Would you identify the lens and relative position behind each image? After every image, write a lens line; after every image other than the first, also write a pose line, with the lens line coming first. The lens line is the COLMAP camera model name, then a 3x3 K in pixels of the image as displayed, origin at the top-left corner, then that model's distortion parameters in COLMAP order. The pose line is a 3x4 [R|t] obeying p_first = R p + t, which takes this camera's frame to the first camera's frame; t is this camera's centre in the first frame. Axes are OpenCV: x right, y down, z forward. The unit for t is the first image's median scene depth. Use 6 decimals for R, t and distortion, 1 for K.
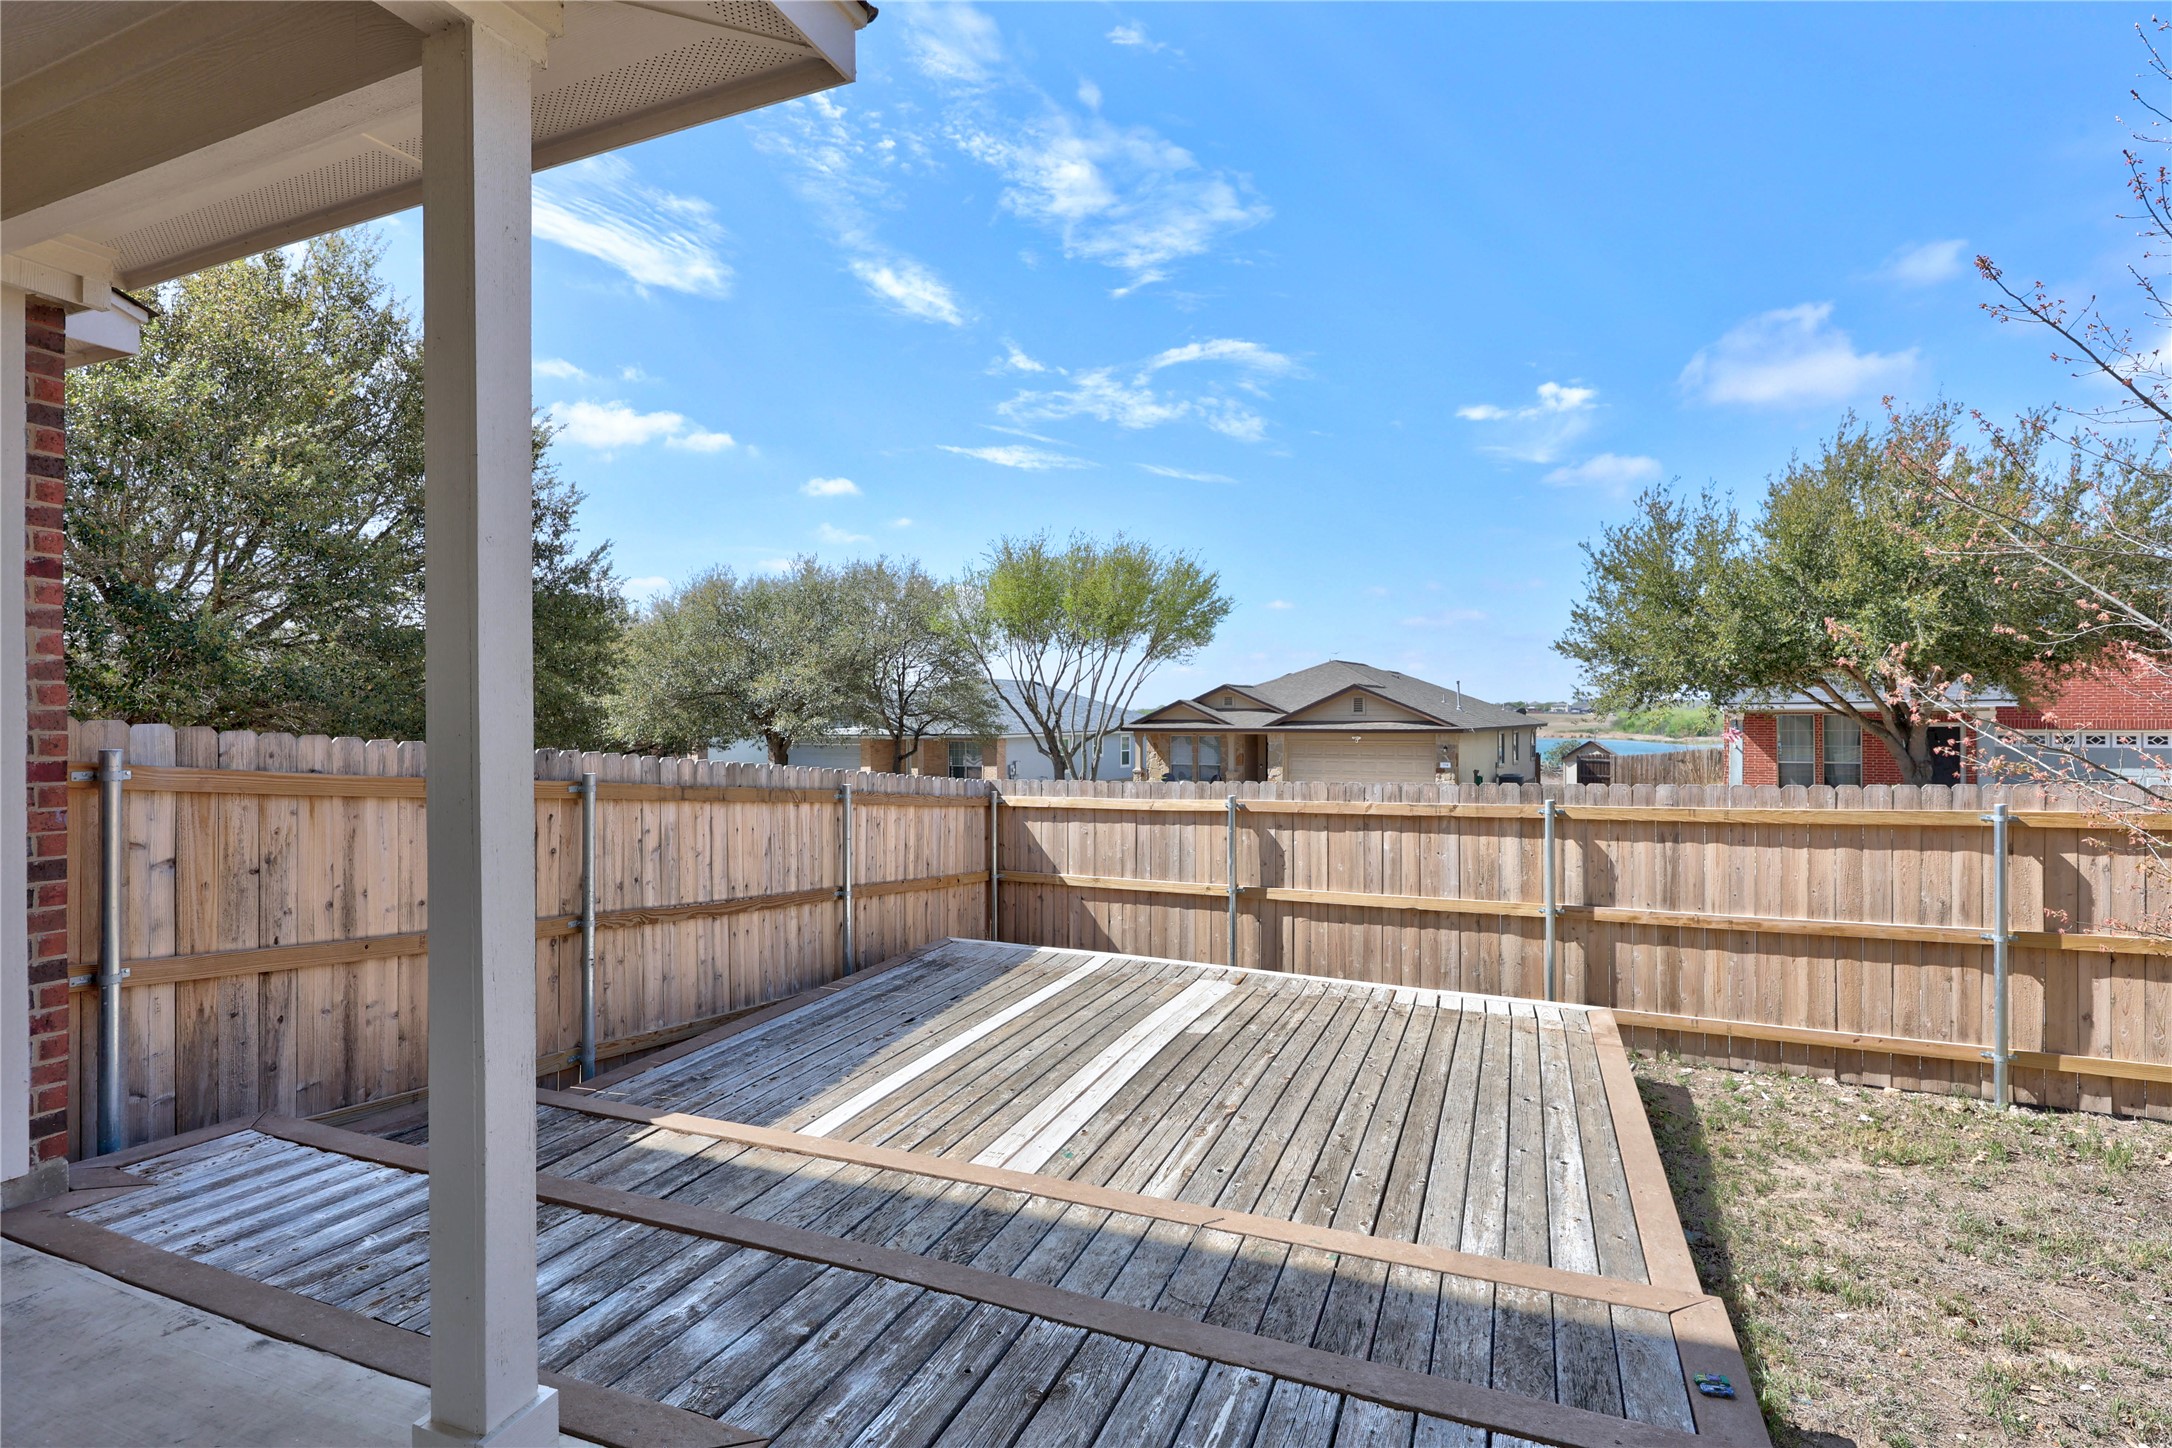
lens RADIAL K [[1041.1, 0, 1086.0], [0, 1041.1, 724.0], [0, 0, 1]] dist [-0.000139, -0.000023]
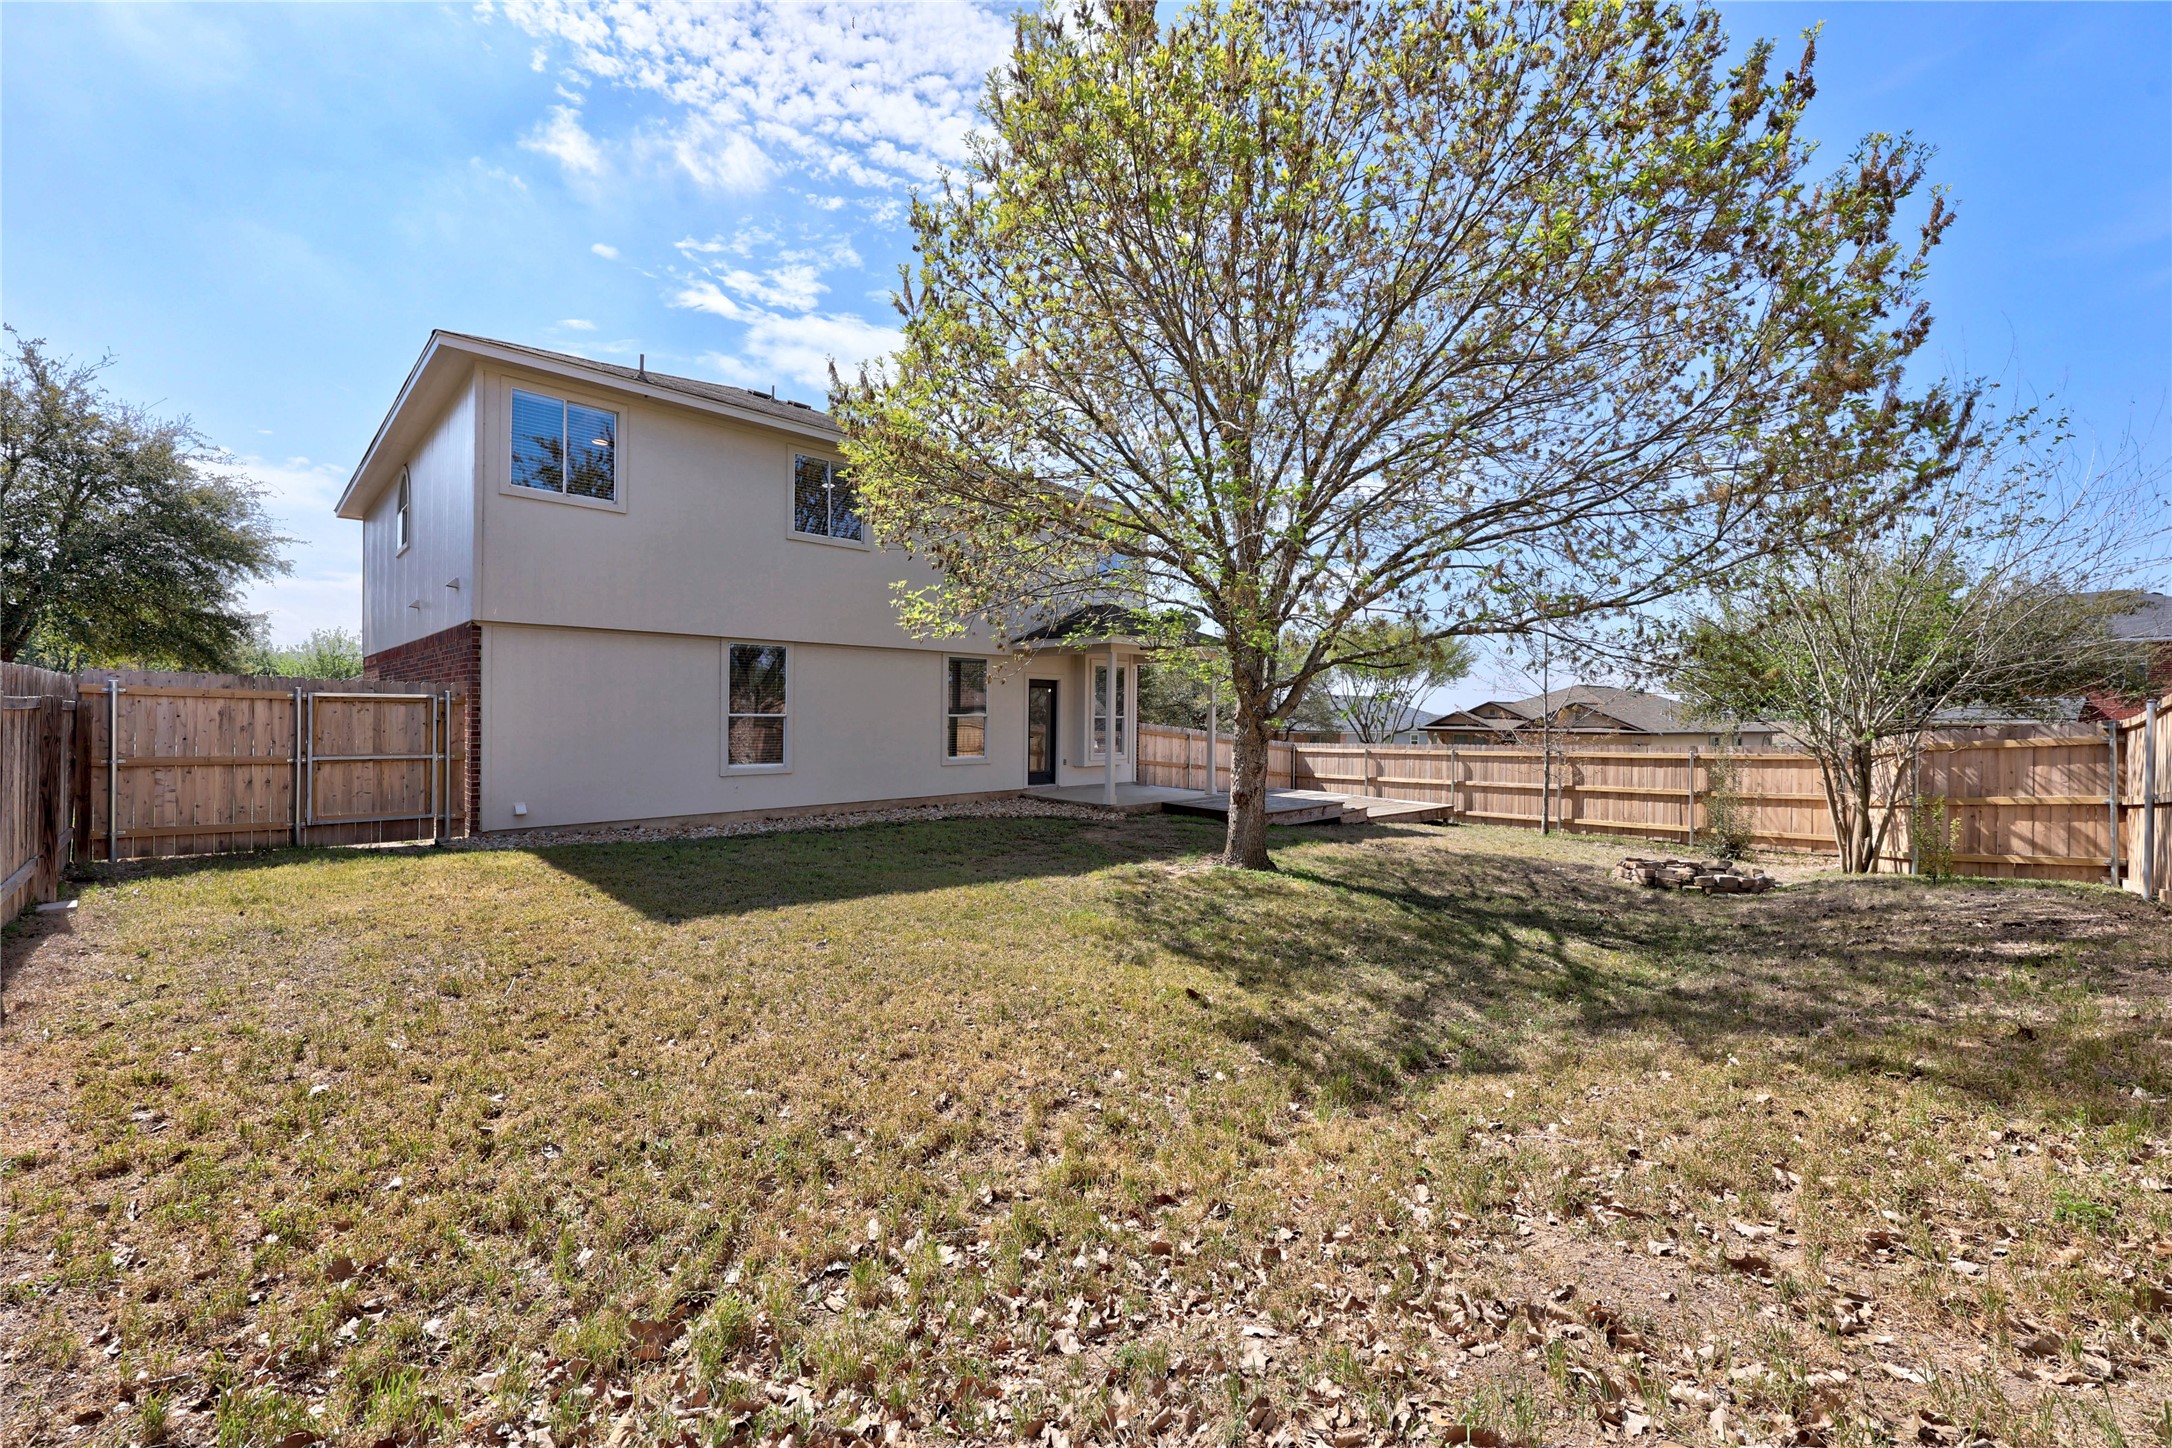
lens RADIAL K [[874.3, 0, 1086.0], [0, 874.3, 724.0], [0, 0, 1]] dist [0.037283, -0.000003]
pose [[0.920765, 0.017382, -0.389730, 0.390704], [-0.016698, 0.999847, 0.005143, -0.005259], [0.389760, 0.001772, 0.920915, -1.788114]]
